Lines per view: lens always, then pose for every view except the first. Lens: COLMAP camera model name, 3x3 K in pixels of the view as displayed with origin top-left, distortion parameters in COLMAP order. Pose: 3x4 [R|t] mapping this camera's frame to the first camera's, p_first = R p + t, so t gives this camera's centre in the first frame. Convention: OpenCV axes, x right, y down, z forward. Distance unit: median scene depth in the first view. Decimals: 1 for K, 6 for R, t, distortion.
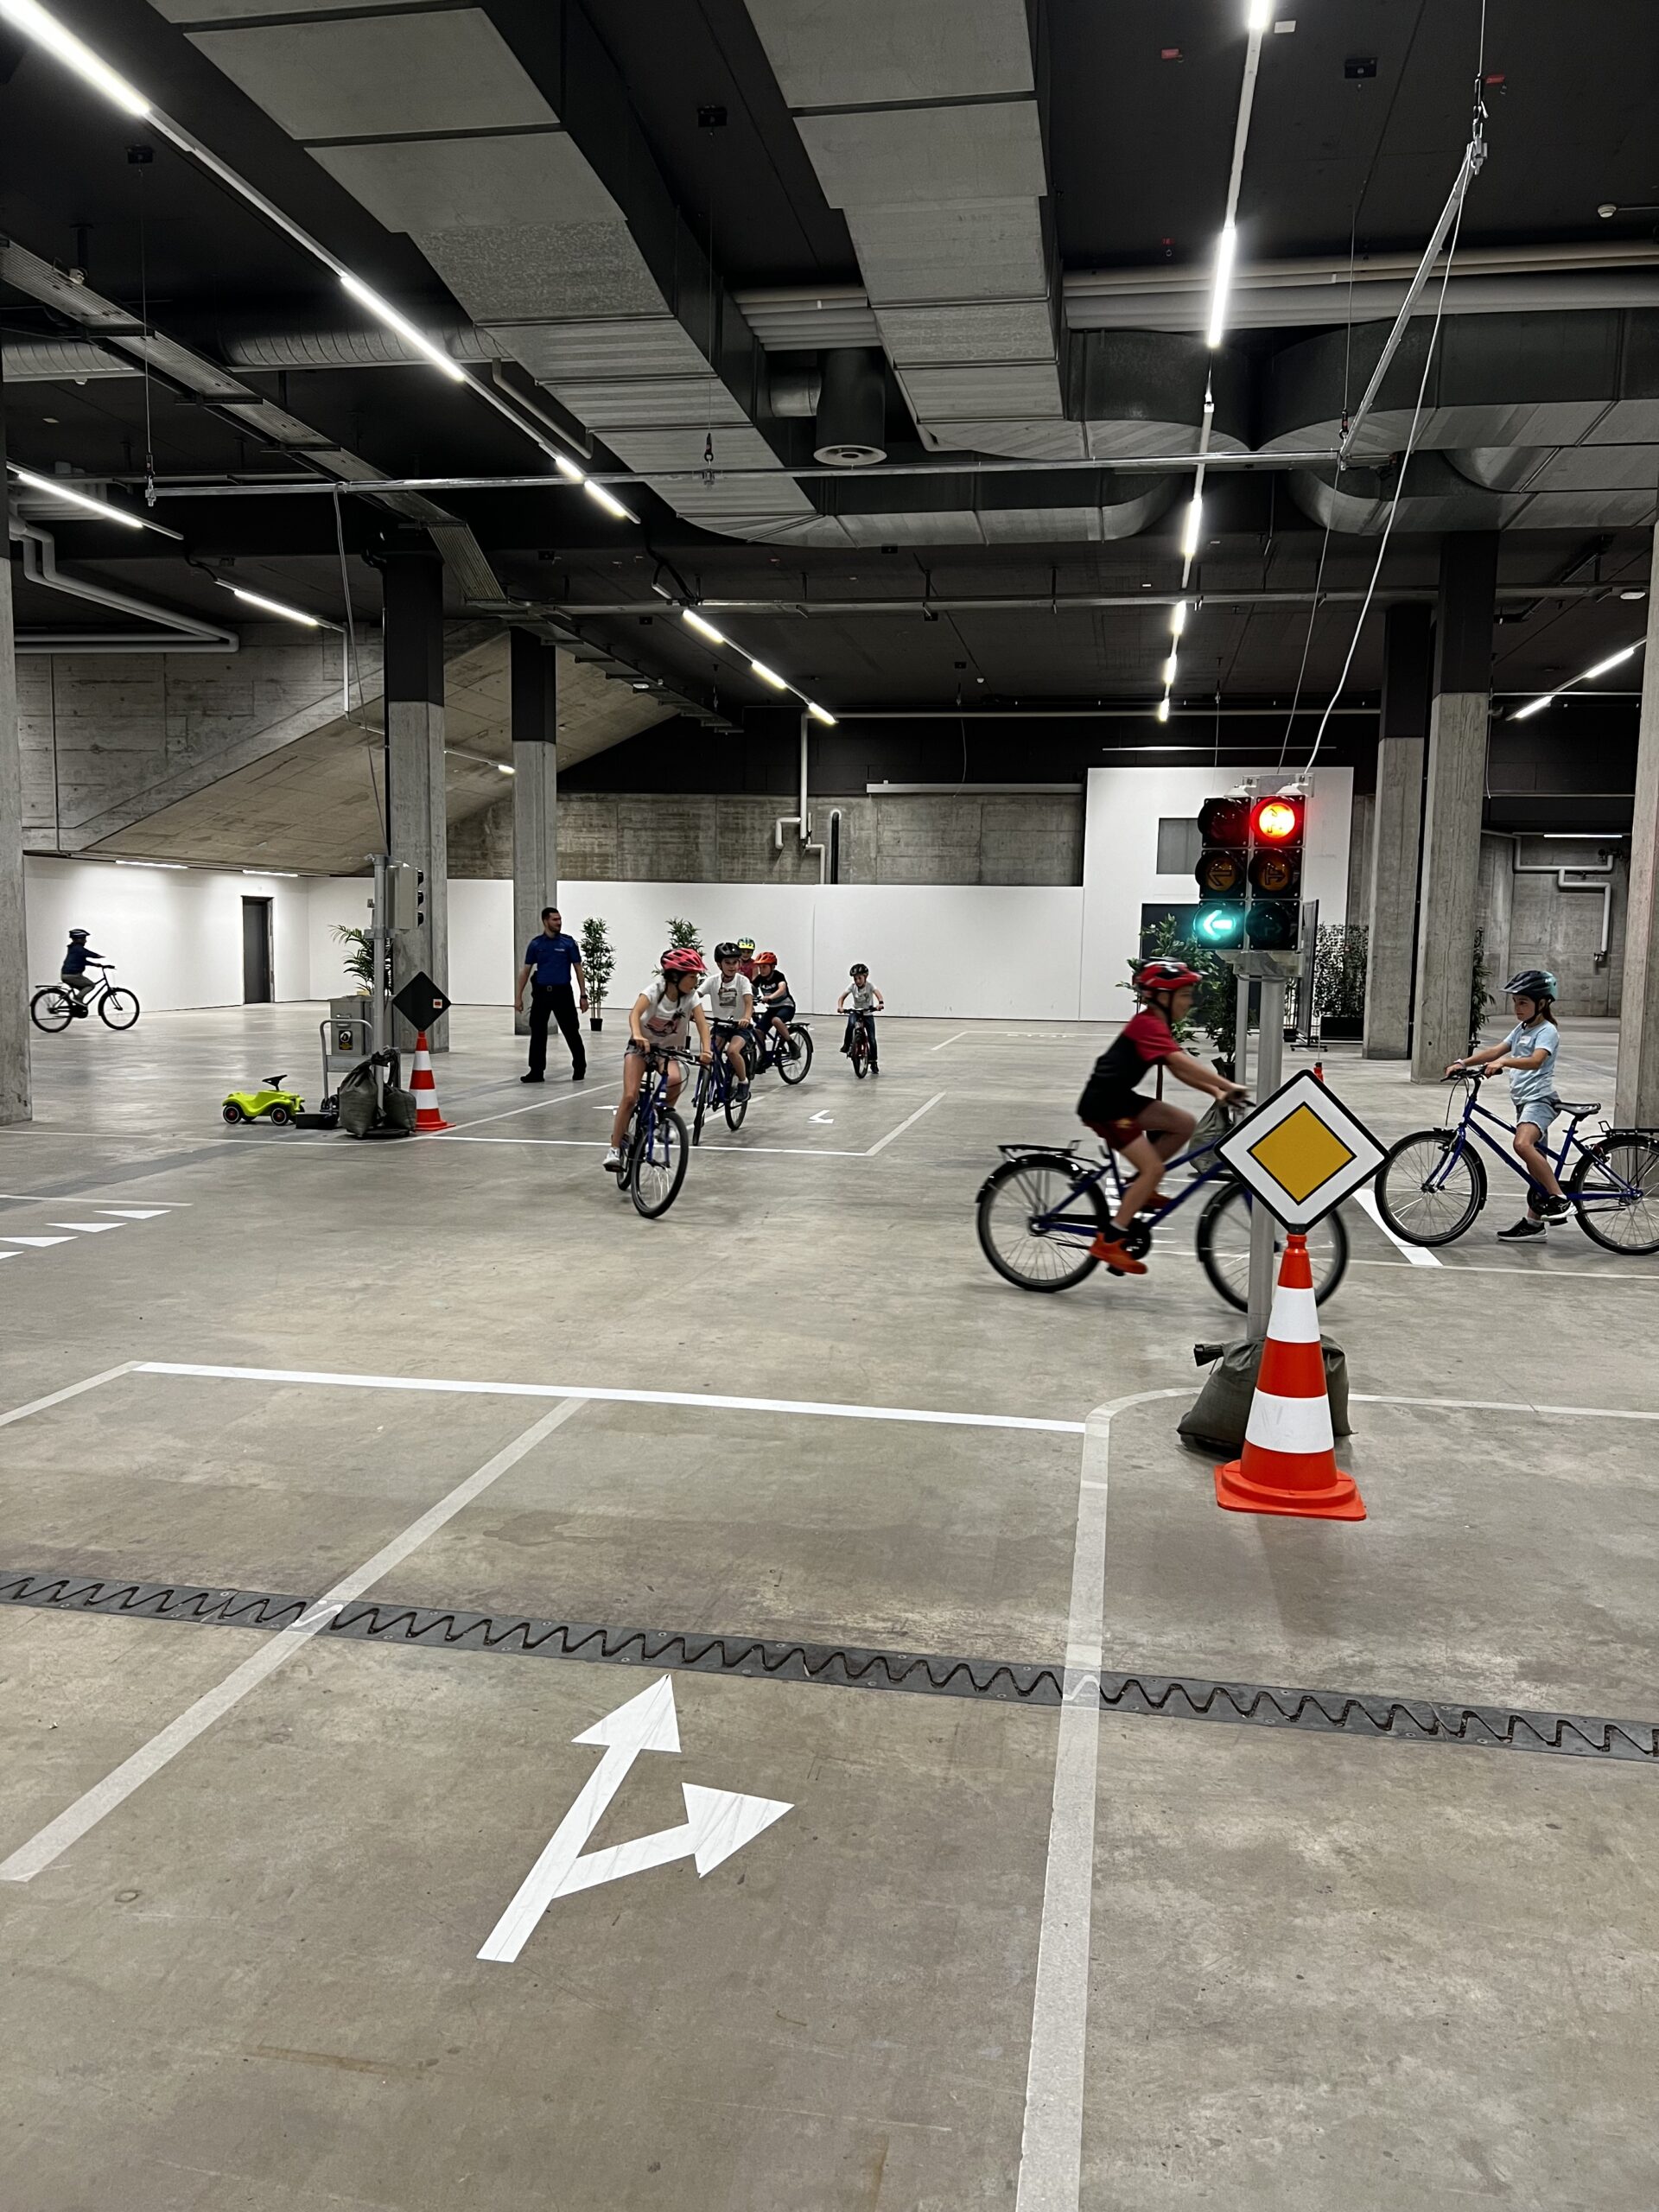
lens RADIAL K [[1695.4, 0, 829.5], [0, 1695.4, 1106.0], [0, 0, 1]] dist [0.069945, -0.080489]
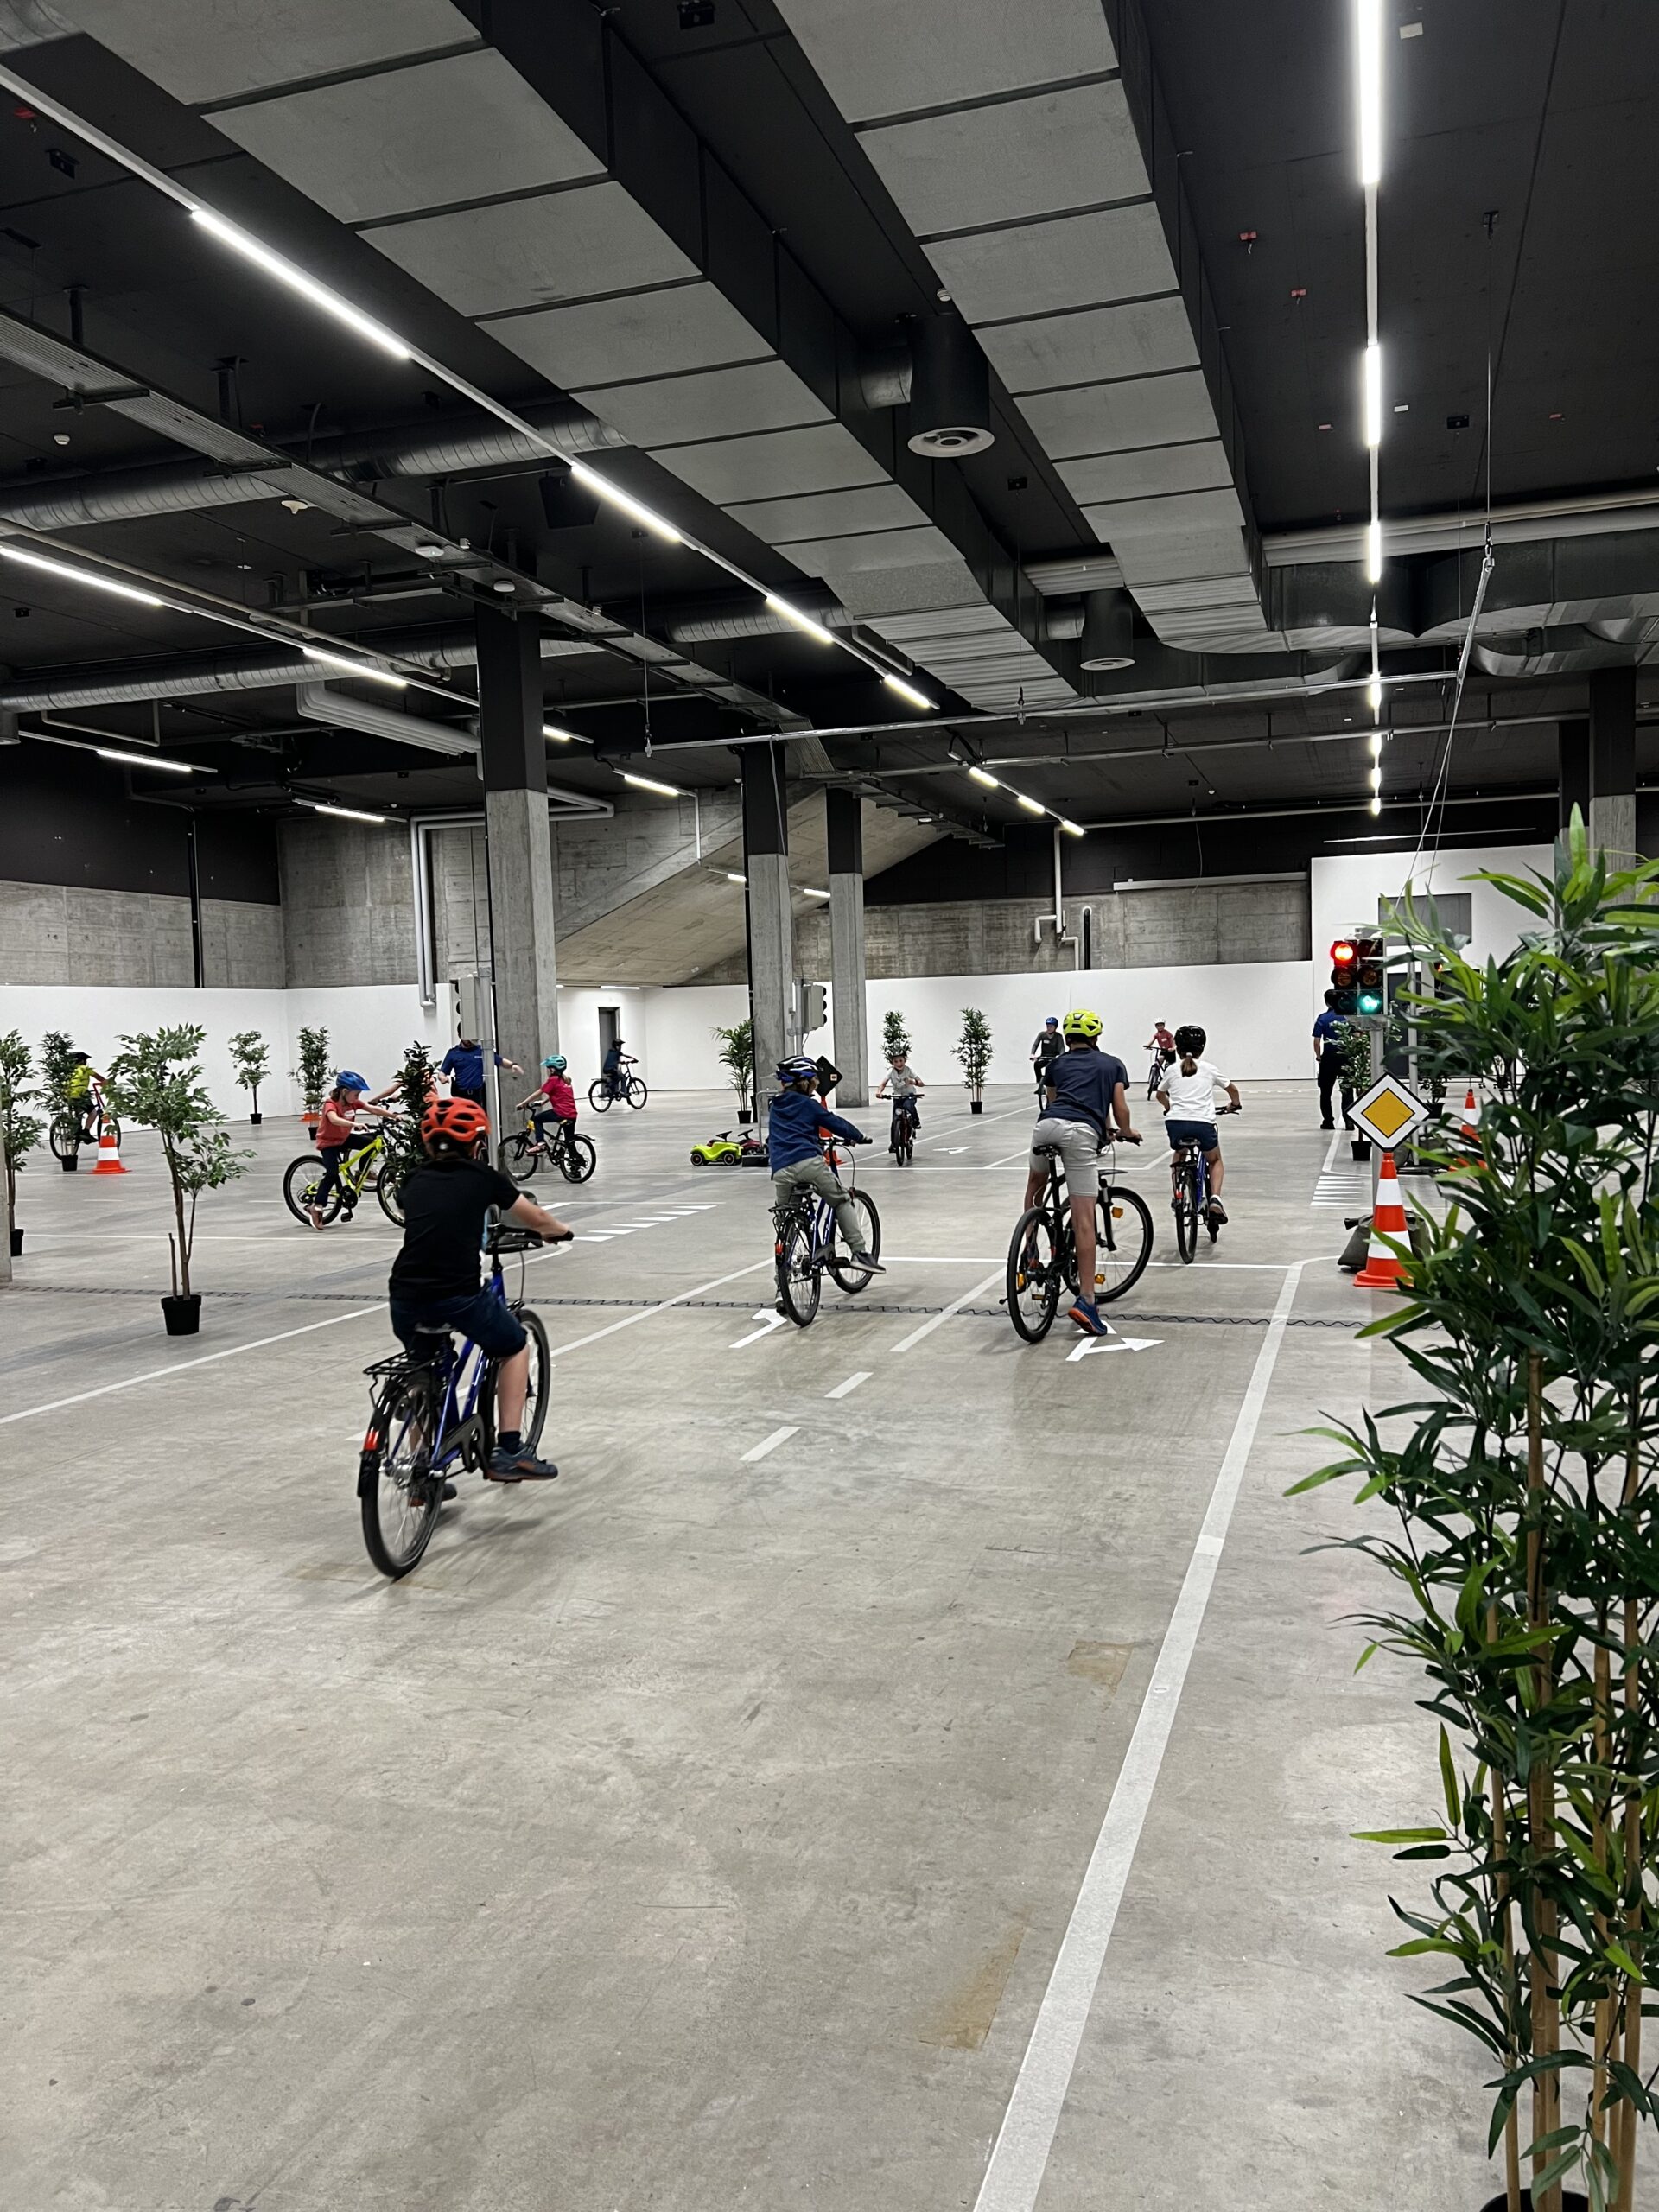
lens RADIAL K [[1685.6, 0, 815.5], [0, 1685.6, 1111.4], [0, 0, 1]] dist [0.107199, -0.201305]
pose [[0.988253, -0.039433, -0.147651, -0.035667], [0.032573, 0.998287, -0.048594, 0.036457], [0.149315, 0.043214, 0.987845, -0.396037]]
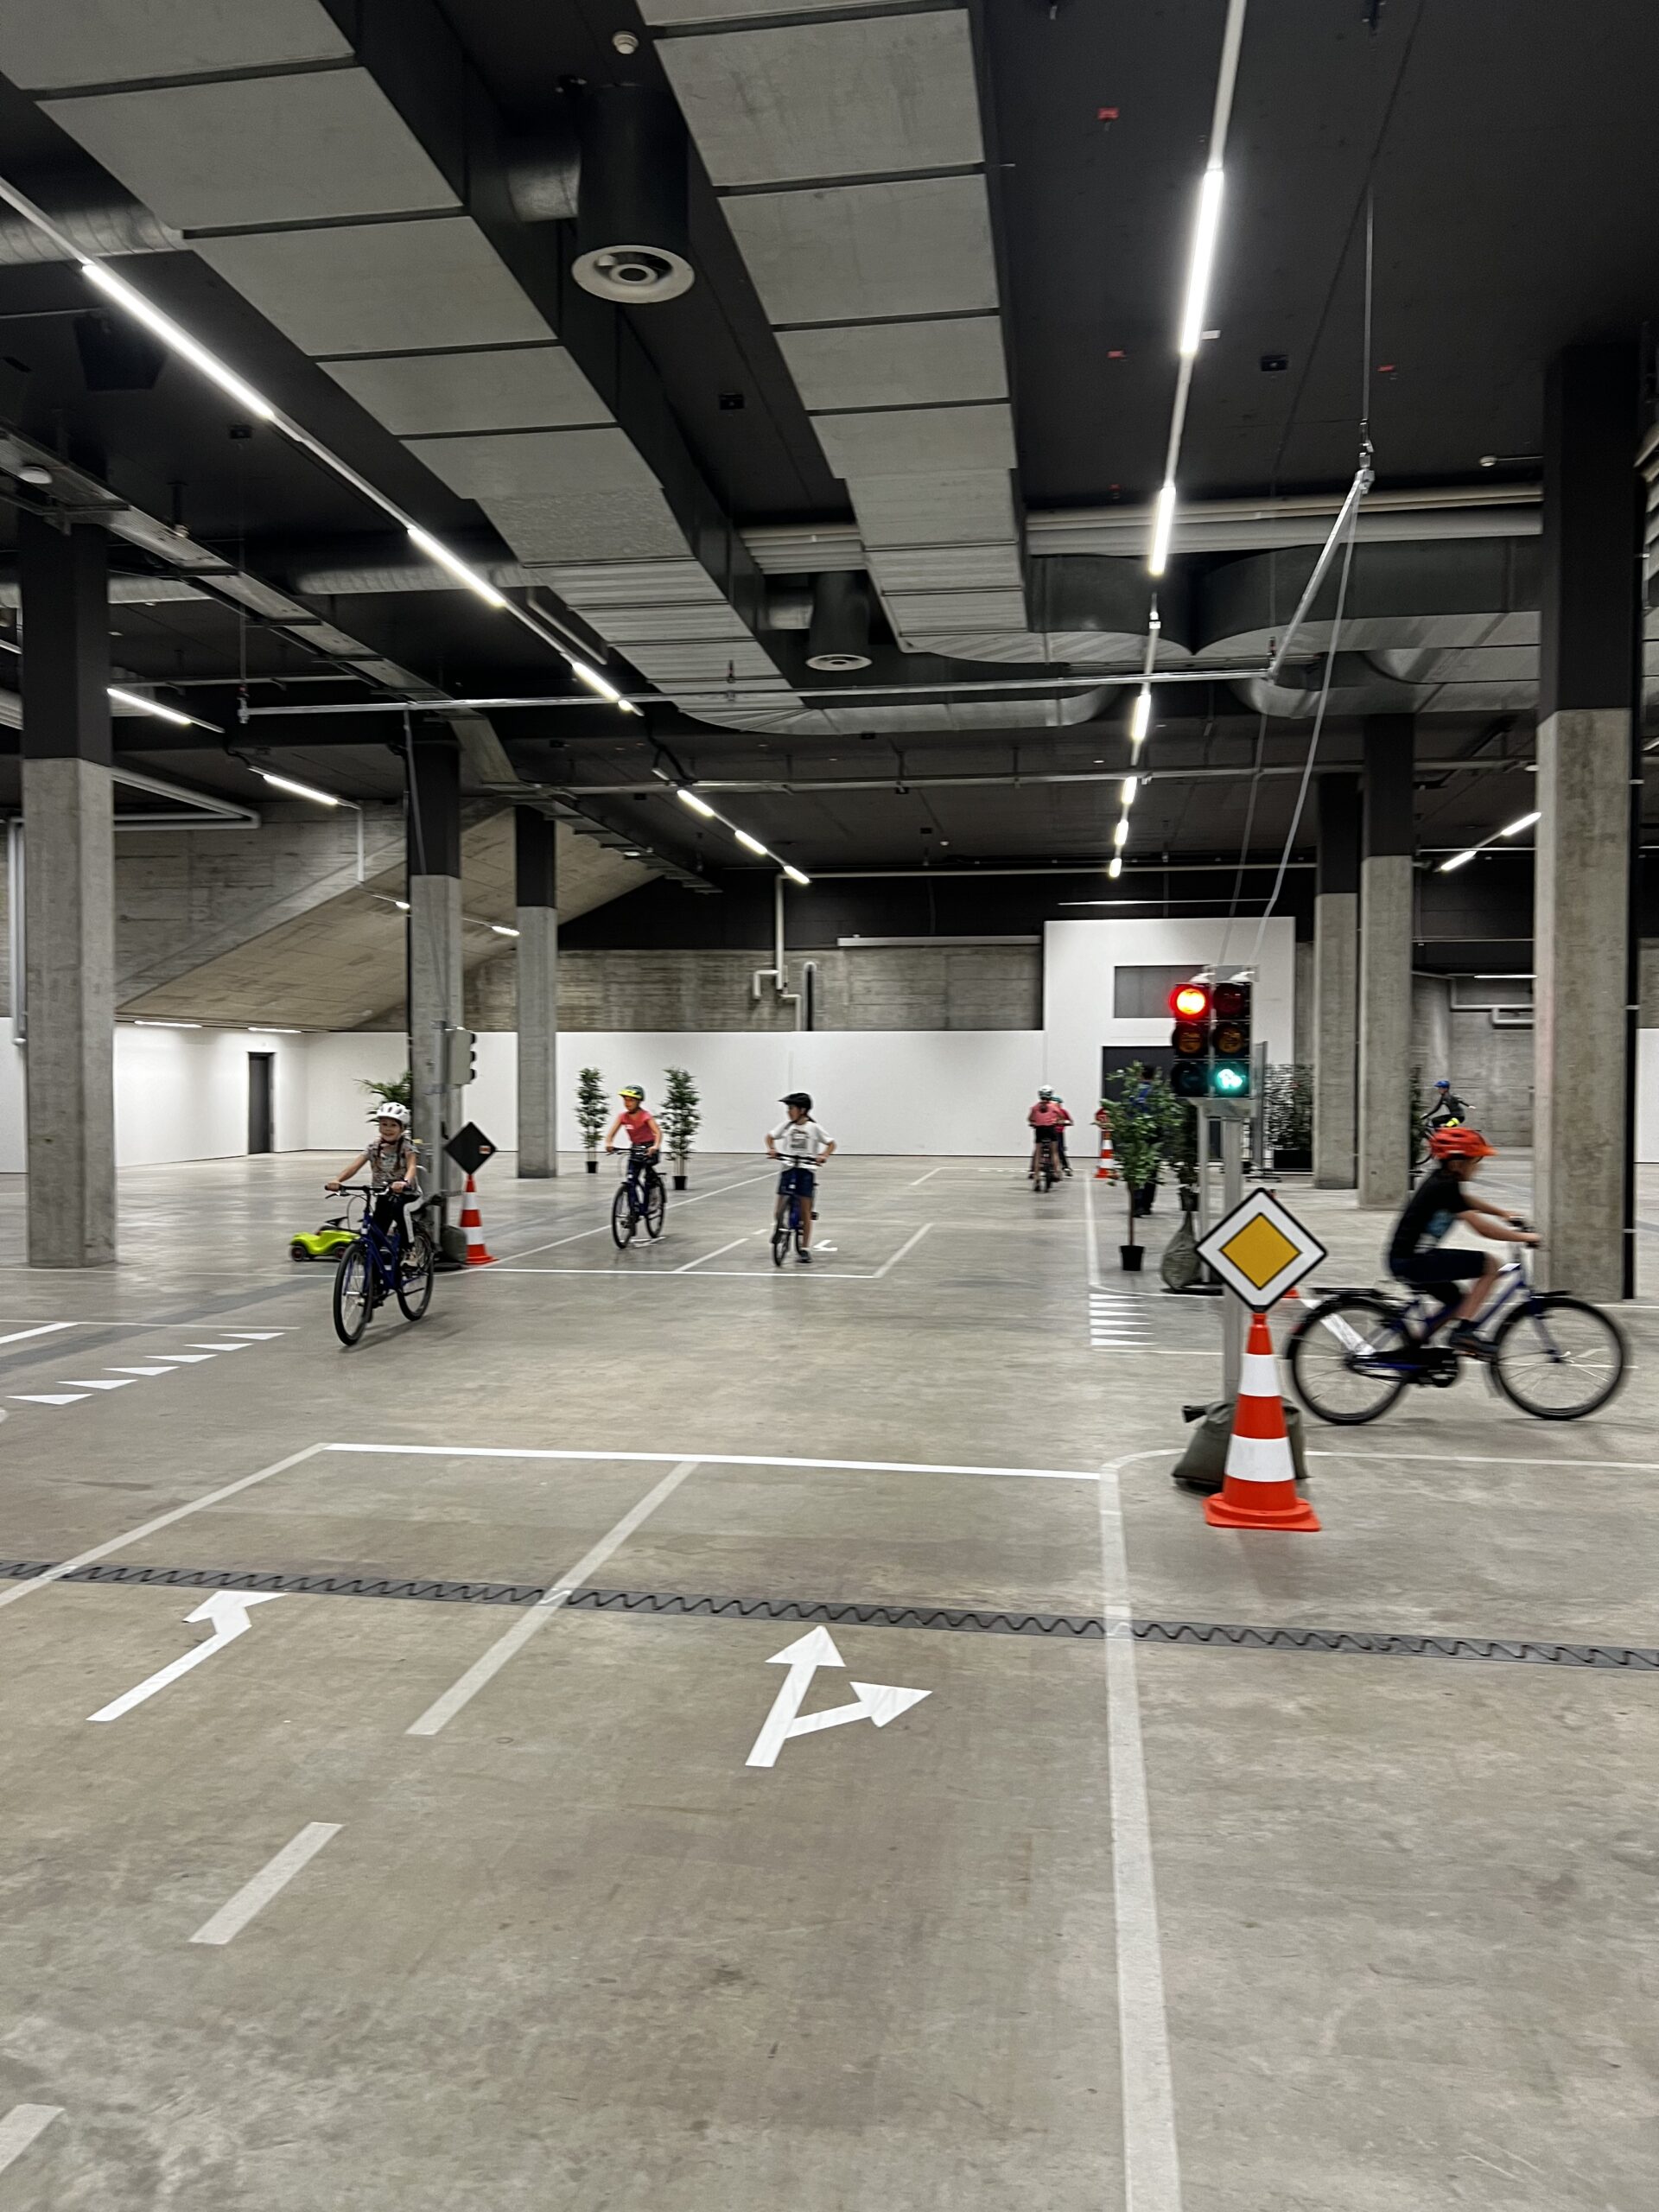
lens RADIAL K [[1685.6, 0, 815.5], [0, 1685.6, 1111.4], [0, 0, 1]] dist [0.107199, -0.201305]
pose [[0.999732, -0.015493, 0.017179, -0.031095], [0.016814, 0.996683, -0.079631, 0.006696], [-0.015888, 0.079899, 0.996676, -0.110401]]
